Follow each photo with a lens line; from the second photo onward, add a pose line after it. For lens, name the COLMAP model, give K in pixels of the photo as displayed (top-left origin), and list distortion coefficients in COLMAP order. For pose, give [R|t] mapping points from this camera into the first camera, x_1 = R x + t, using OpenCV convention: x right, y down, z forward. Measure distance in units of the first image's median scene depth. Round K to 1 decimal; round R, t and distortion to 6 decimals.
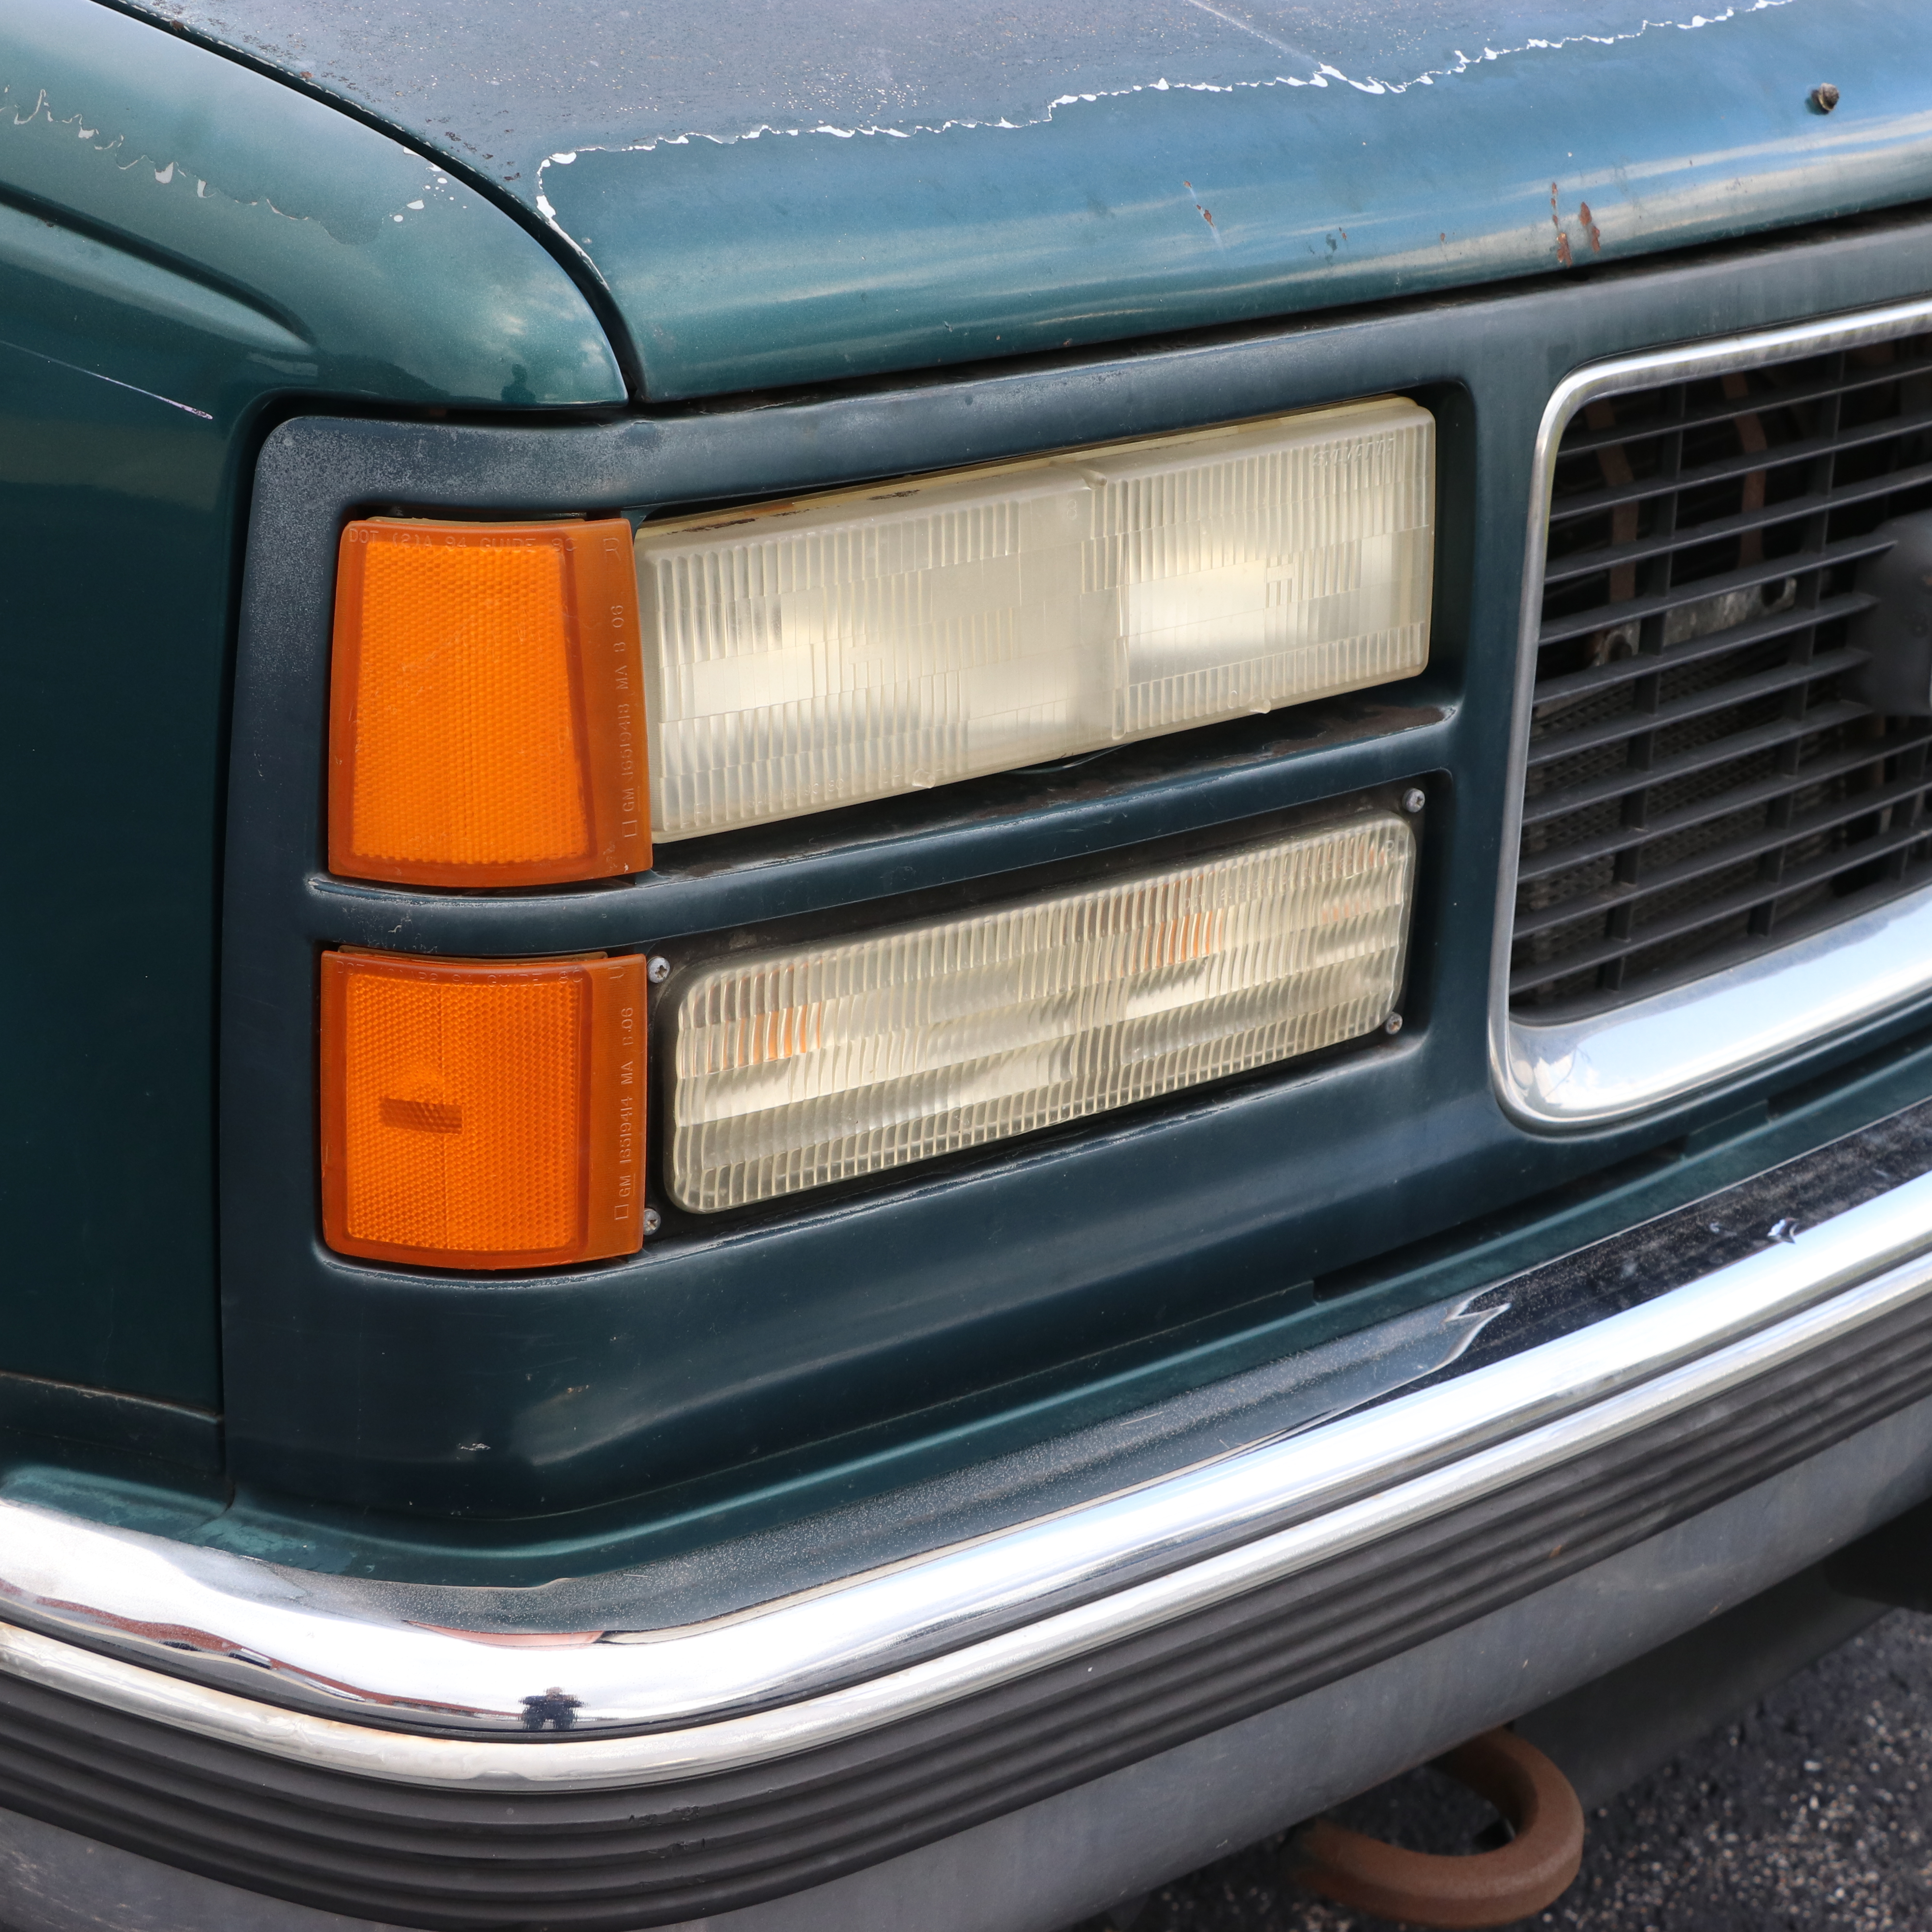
lens RADIAL K [[3962.8, 0, 965.1], [0, 3962.8, 974.3], [0, 0, 1]] dist [0.013337, 0.000000]
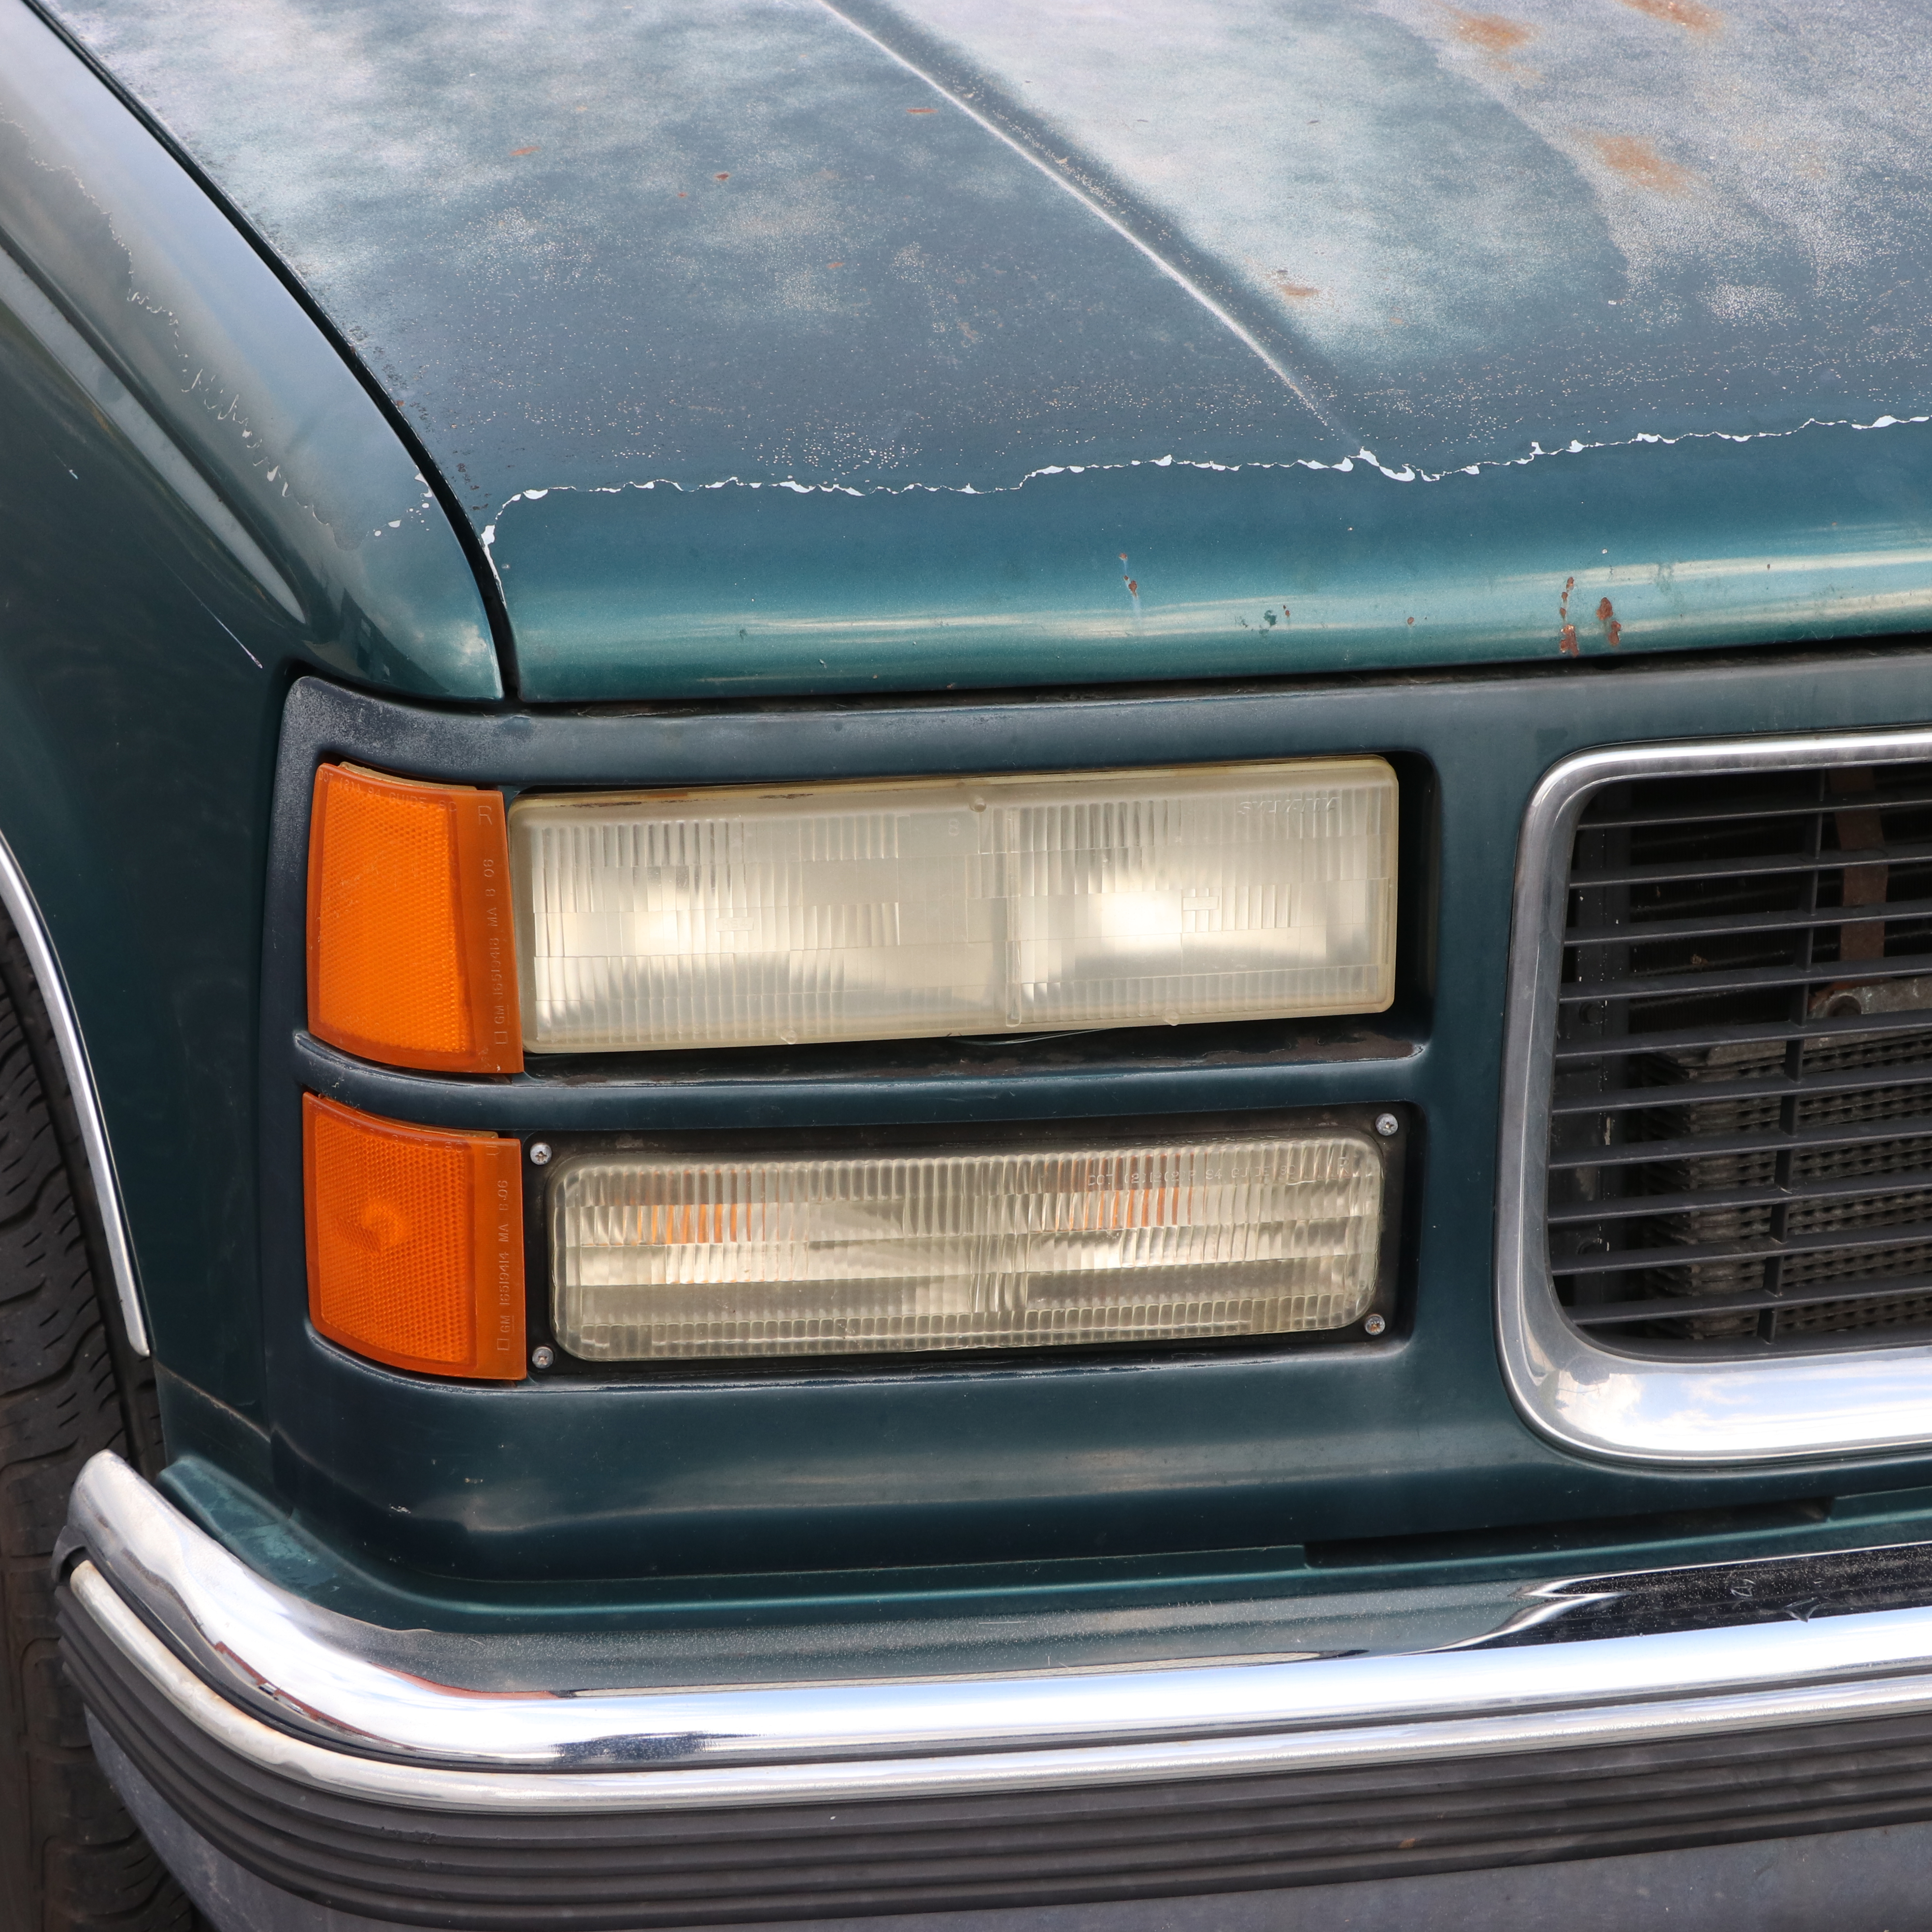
lens RADIAL K [[4473.7, 0, 966.7], [0, 4473.7, 960.5], [0, 0, 1]] dist [0.073740, 0.000000]
pose [[0.858080, 0.159228, -0.488206, 0.658806], [-0.163281, 0.985973, 0.034590, -0.121718], [0.486865, 0.050034, 0.872043, -0.132817]]
